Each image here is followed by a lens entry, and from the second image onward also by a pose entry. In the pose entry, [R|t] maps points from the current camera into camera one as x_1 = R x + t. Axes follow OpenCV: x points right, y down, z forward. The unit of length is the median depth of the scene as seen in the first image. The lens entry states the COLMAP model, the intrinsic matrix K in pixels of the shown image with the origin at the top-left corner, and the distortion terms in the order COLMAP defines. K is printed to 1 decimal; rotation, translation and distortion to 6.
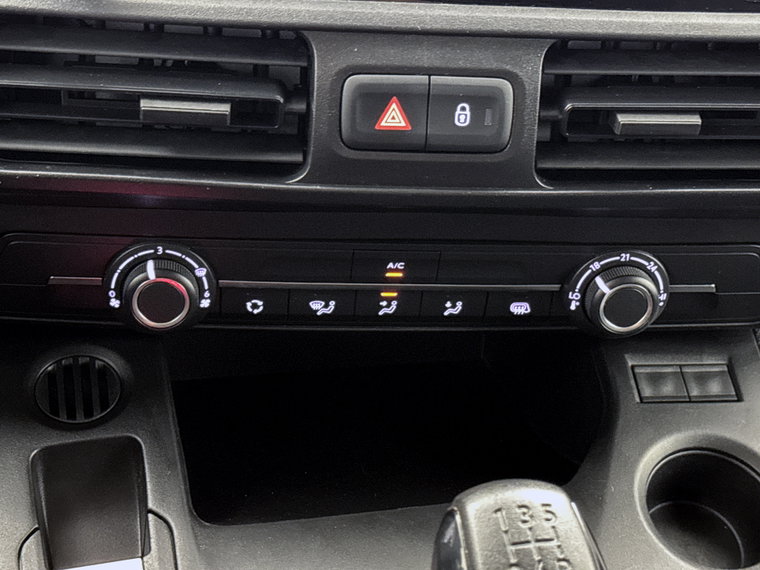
lens RADIAL K [[1395.5, 0, 373.7], [0, 1395.5, 292.6], [0, 0, 1]] dist [0.118622, 0.000000]
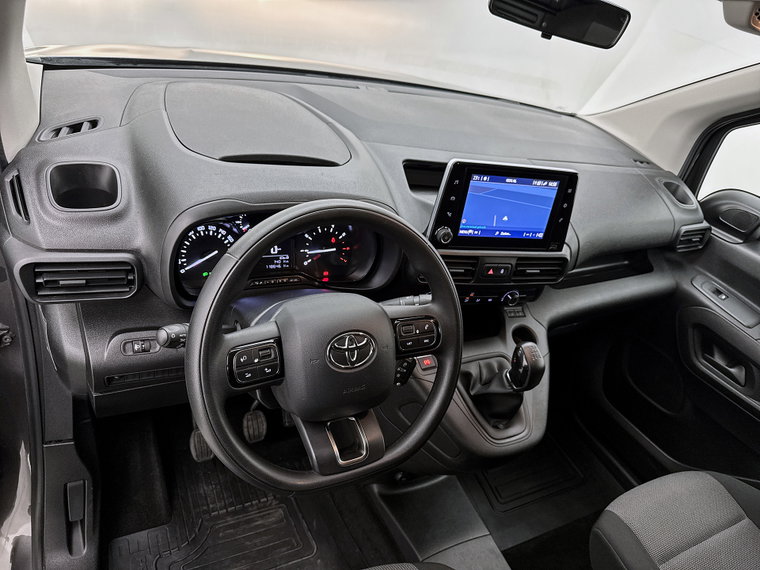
lens RADIAL K [[526.6, 0, 382.7], [0, 526.6, 288.6], [0, 0, 1]] dist [0.081722, -0.020110]
pose [[0.963986, -0.003904, 0.265925, -0.824562], [-0.026797, 0.993378, 0.111722, -0.247253], [-0.264600, -0.114825, 0.957498, -0.739747]]
